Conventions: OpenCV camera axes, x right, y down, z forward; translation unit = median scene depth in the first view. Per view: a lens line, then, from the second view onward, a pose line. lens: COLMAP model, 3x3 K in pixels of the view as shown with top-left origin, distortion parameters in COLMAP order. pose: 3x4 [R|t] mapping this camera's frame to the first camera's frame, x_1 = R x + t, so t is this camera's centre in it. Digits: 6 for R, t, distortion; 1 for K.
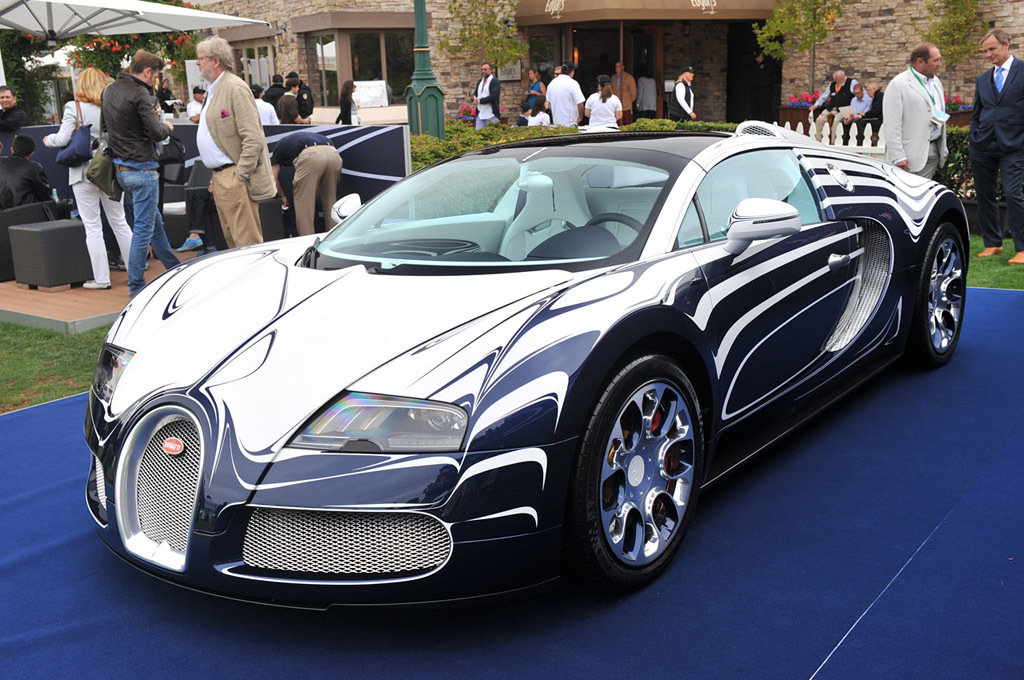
lens RADIAL K [[952.0, 0, 512.1], [0, 952.0, 348.6], [0, 0, 1]] dist [0.036499, 0.000000]
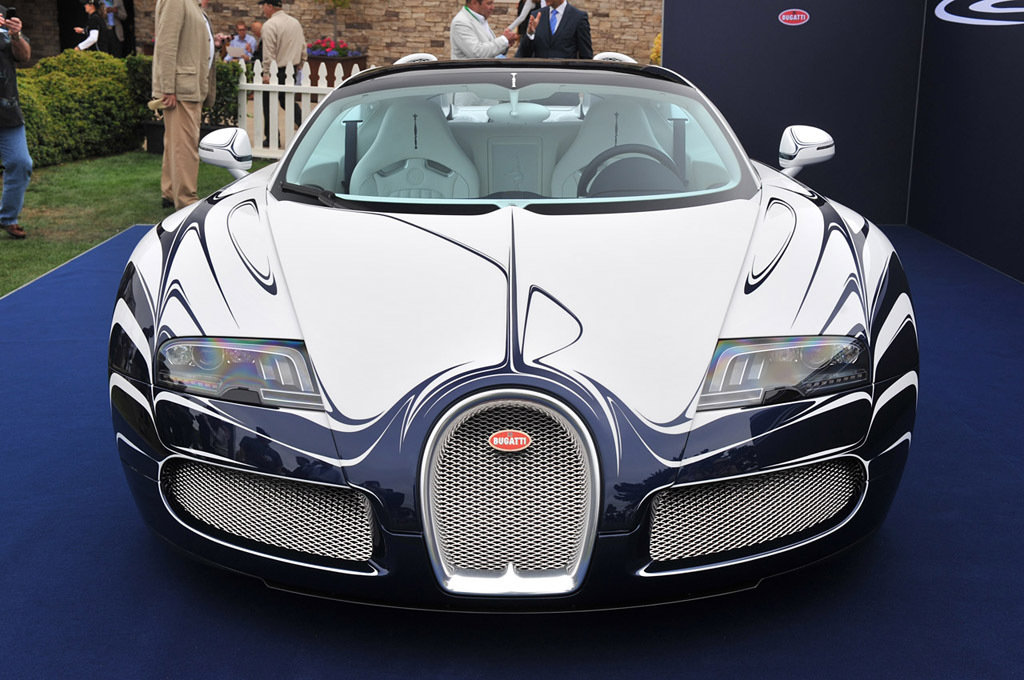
lens RADIAL K [[1076.6, 0, 511.6], [0, 1076.6, 329.1], [0, 0, 1]] dist [-0.017648, 0.000000]
pose [[0.815756, -0.106253, 0.568553, -0.922721], [0.100084, 0.994085, 0.042177, -0.026231], [-0.569672, 0.022498, 0.821564, 0.314041]]
